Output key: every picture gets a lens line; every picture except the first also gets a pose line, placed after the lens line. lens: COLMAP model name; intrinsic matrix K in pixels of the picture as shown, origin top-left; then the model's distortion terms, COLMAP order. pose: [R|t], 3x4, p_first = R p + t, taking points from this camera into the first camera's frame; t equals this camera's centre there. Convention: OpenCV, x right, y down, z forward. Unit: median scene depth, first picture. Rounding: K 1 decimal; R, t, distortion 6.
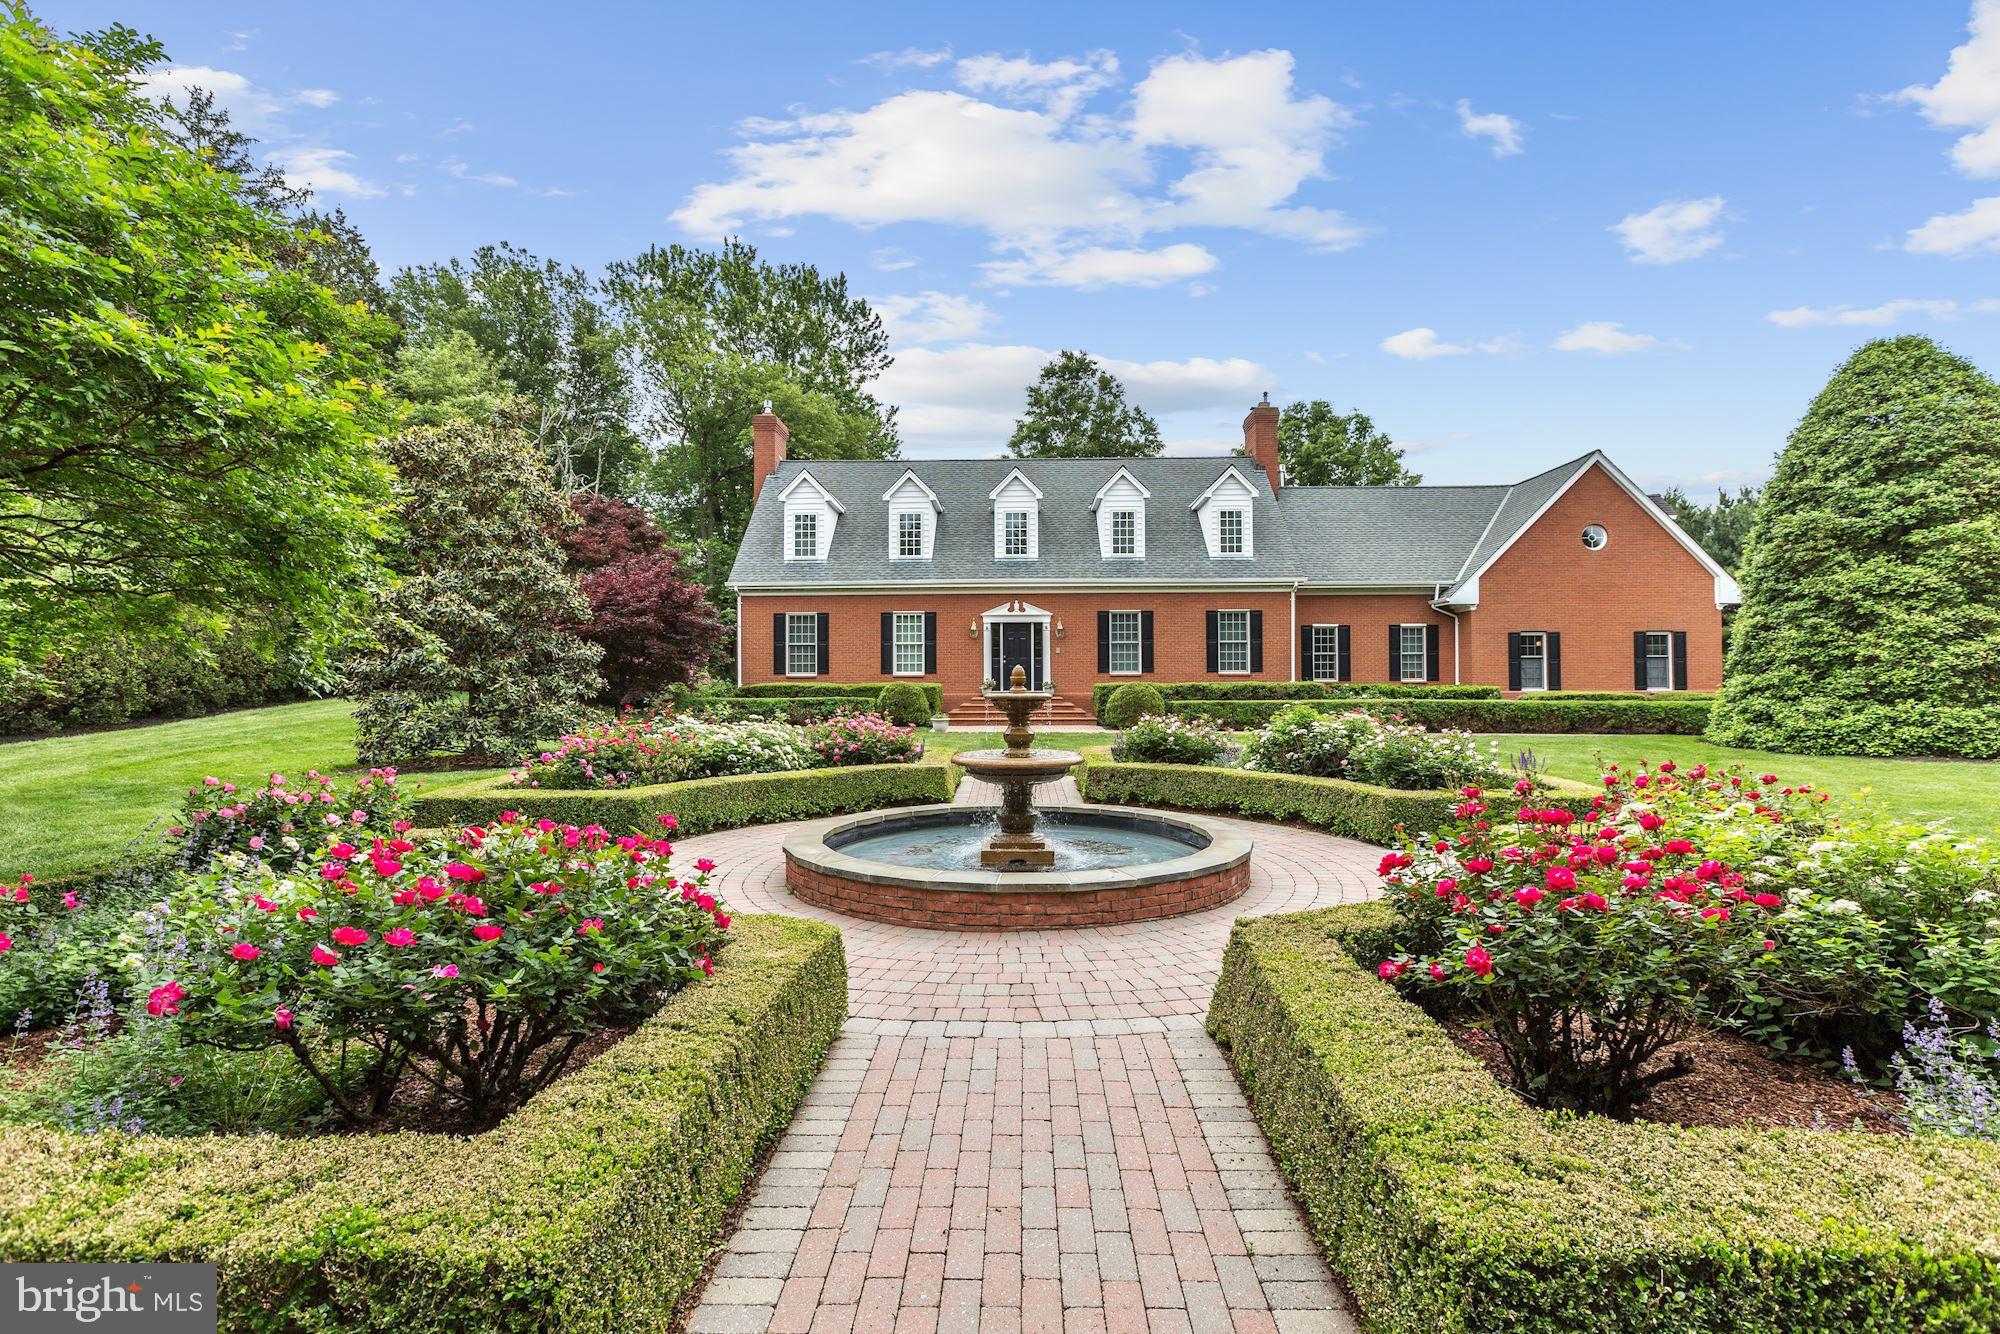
lens RADIAL K [[945.6, 0, 996.2], [0, 945.6, 663.9], [0, 0, 1]] dist [0.001890, 0.000172]
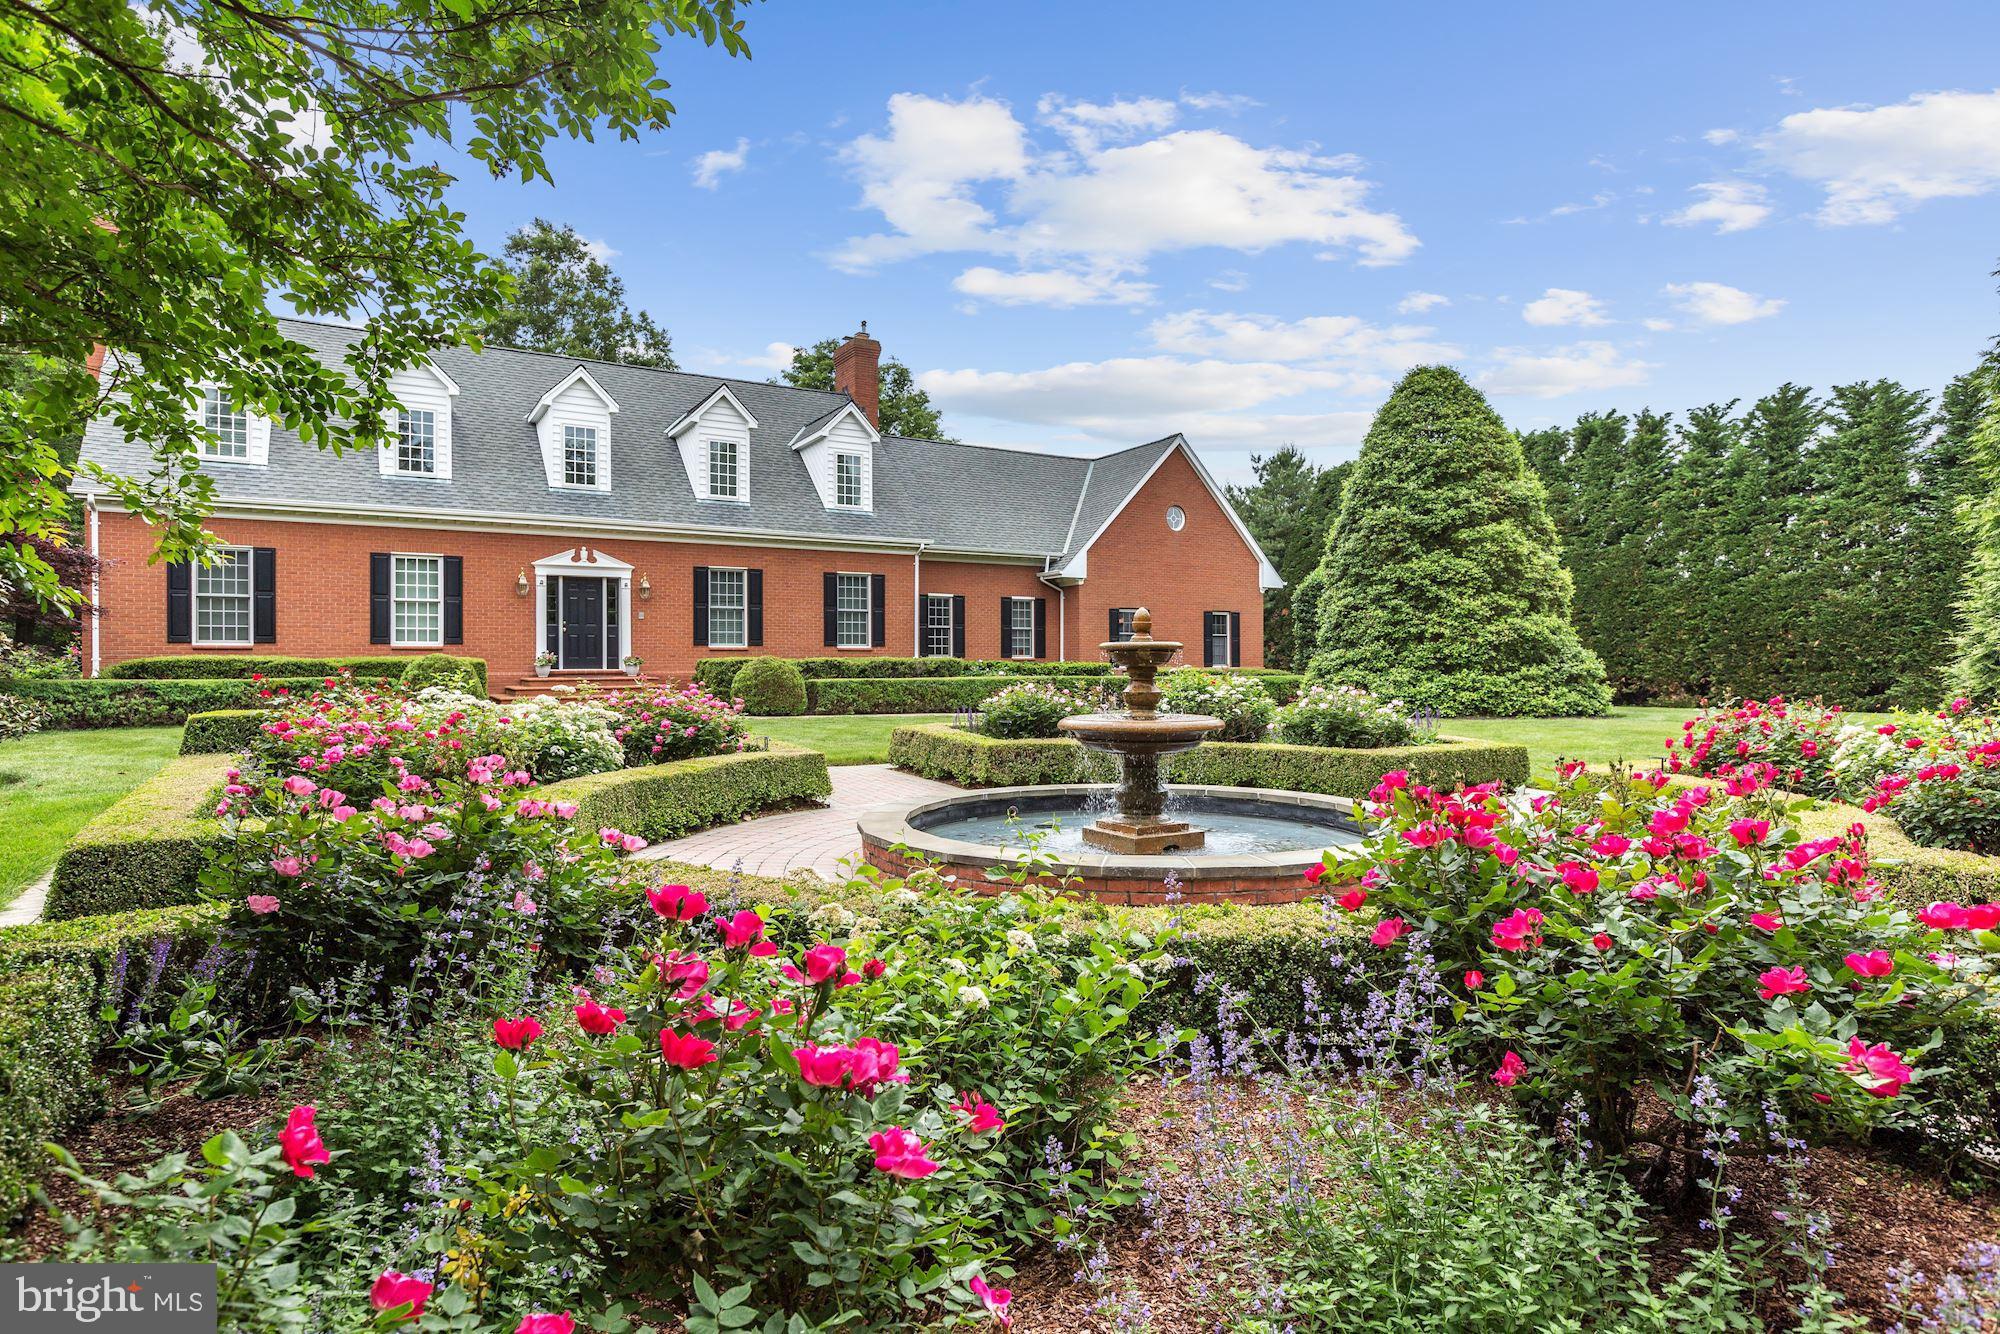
lens RADIAL K [[1122.1, 0, 1000.0], [0, 1122.1, 668.4], [0, 0, 1]] dist [0.004000, 0.001230]
pose [[0.828145, -0.000801, 0.560514, -0.207919], [-0.008195, 0.999875, 0.013536, 0.013981], [-0.560455, -0.015803, 0.828034, 0.094170]]
